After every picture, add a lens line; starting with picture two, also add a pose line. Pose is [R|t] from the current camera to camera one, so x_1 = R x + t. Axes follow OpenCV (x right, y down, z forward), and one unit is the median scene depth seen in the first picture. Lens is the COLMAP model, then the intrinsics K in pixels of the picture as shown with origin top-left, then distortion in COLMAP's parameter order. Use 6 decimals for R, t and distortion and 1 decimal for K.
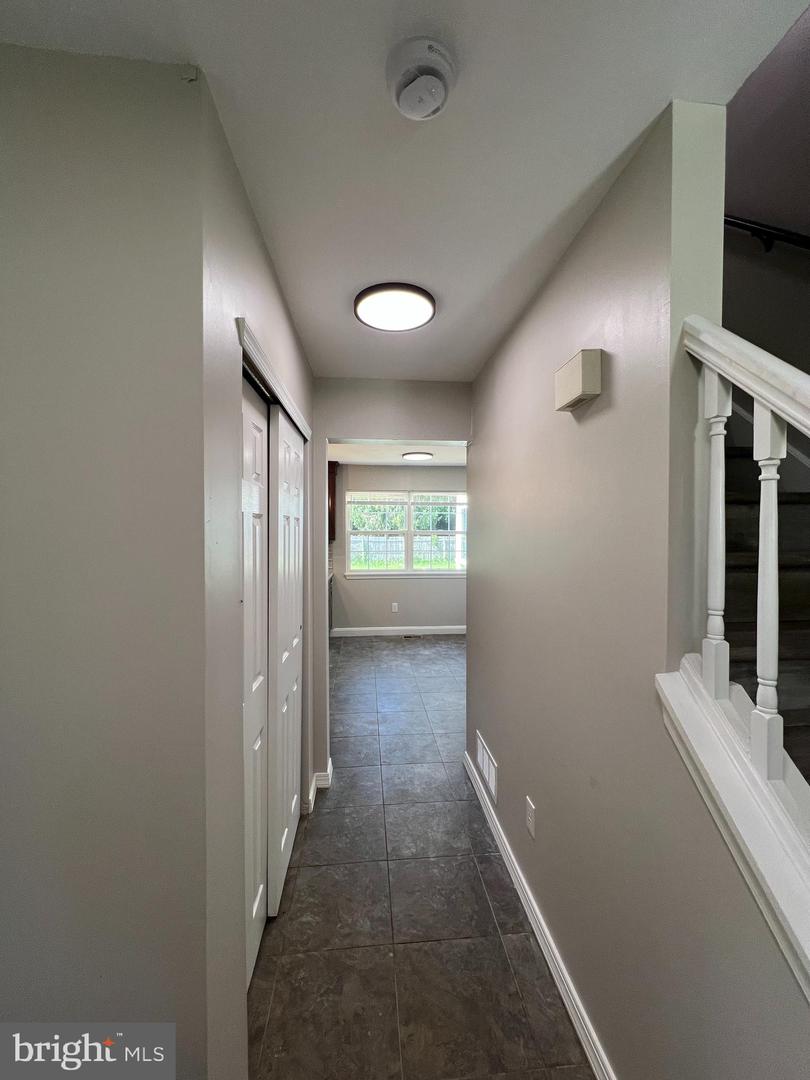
lens RADIAL K [[433.9, 0, 406.8], [0, 433.9, 535.2], [0, 0, 1]] dist [-0.015154, 0.000590]
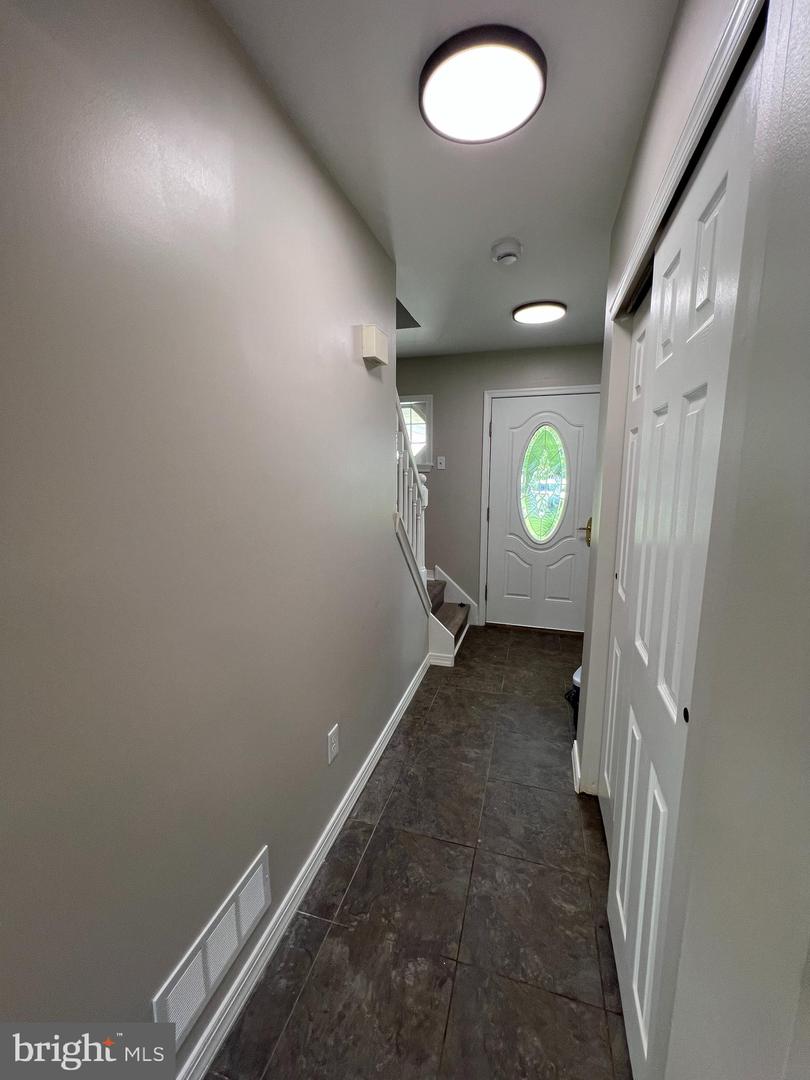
lens RADIAL K [[433.9, 0, 406.4], [0, 433.9, 540.6], [0, 0, 1]] dist [-0.015154, 0.000590]
pose [[-0.926686, -0.065334, 0.370115, -0.204570], [0.002633, 0.983622, 0.180224, 0.024950], [-0.375828, 0.167985, -0.911337, 1.805078]]
